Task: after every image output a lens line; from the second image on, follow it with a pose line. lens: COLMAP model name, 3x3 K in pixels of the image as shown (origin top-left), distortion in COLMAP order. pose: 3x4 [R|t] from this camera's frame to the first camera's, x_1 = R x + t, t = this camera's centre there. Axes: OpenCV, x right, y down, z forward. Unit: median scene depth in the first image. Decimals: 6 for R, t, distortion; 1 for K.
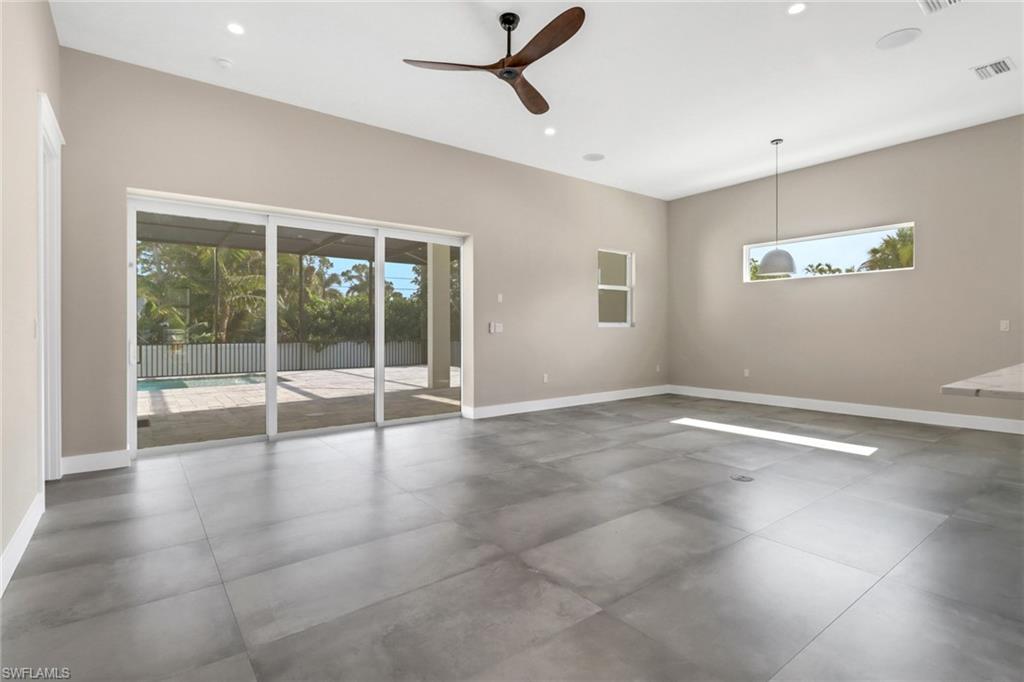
lens RADIAL K [[495.8, 0, 509.2], [0, 495.8, 327.2], [0, 0, 1]] dist [0.002426, -0.000979]
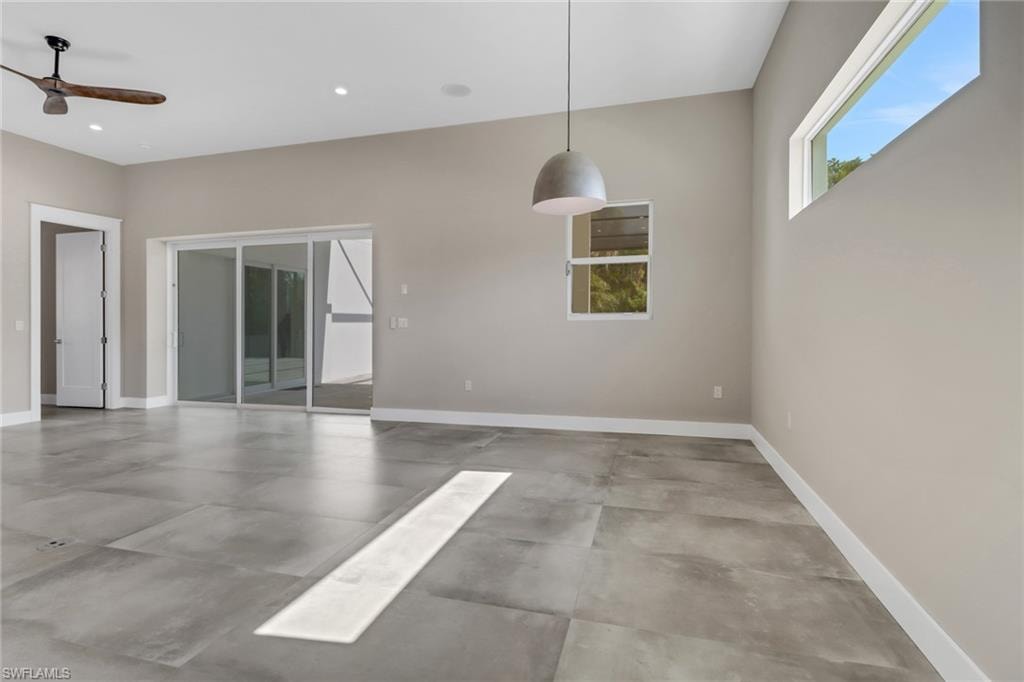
lens RADIAL K [[495.8, 0, 509.2], [0, 495.8, 327.2], [0, 0, 1]] dist [0.002426, -0.000979]
pose [[0.604480, 0.004766, -0.796606, 0.802754], [0.007742, 0.999900, 0.011857, -0.000137], [0.796583, -0.013335, 0.604382, 0.610892]]
